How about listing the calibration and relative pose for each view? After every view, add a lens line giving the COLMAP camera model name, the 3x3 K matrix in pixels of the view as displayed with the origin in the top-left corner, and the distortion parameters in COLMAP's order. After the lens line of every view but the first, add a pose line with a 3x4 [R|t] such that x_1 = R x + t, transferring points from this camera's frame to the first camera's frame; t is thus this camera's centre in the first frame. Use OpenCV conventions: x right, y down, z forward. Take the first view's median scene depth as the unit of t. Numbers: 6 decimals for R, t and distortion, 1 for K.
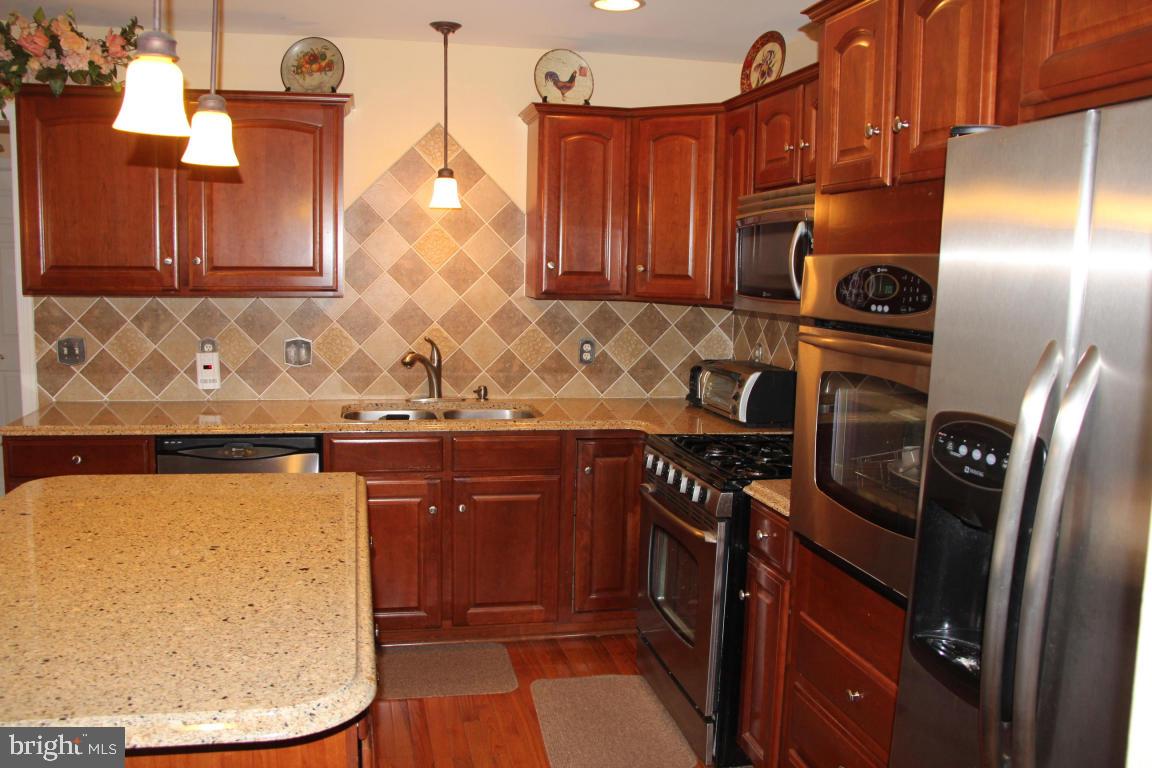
lens RADIAL K [[960.5, 0, 576.0], [0, 960.5, 384.0], [0, 0, 1]] dist [-0.180838, 0.161378]
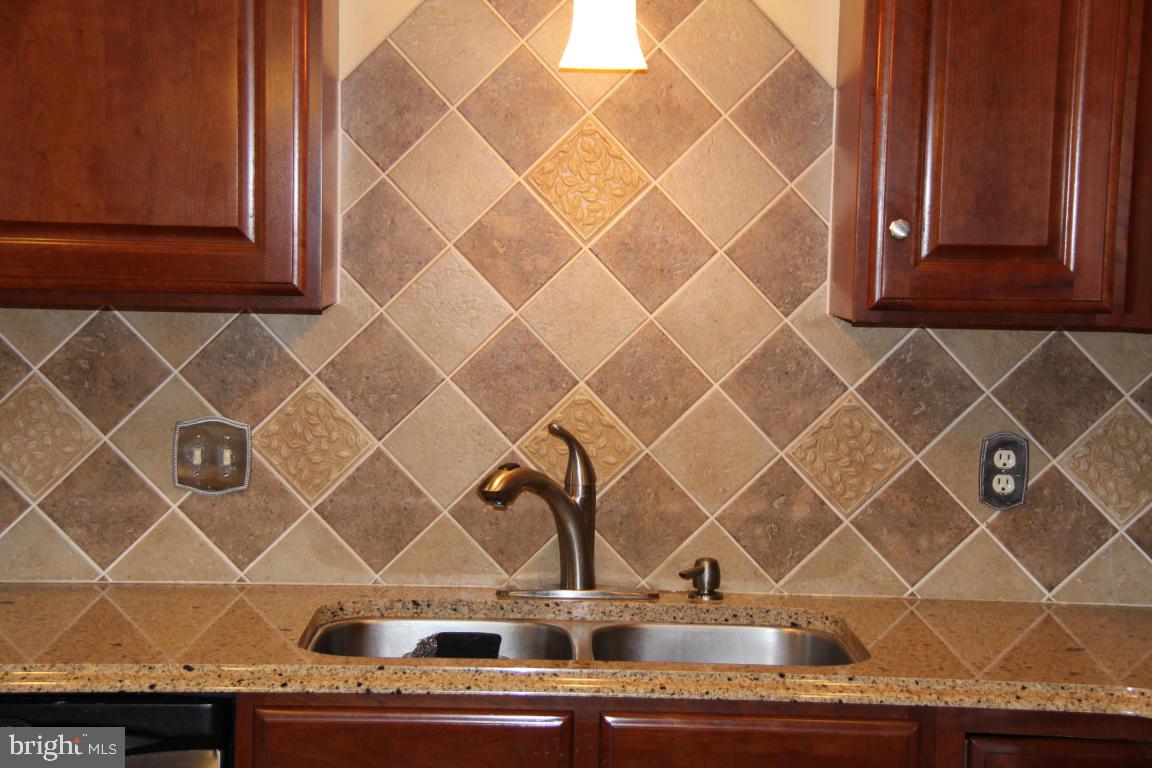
lens RADIAL K [[2117.3, 0, 576.0], [0, 2117.3, 384.0], [0, 0, 1]] dist [0.327084, 0.145623]
pose [[0.980735, 0.014702, -0.194791, 0.011120], [-0.026171, 0.998063, -0.056440, -0.018496], [0.193583, 0.060451, 0.979220, 0.202166]]
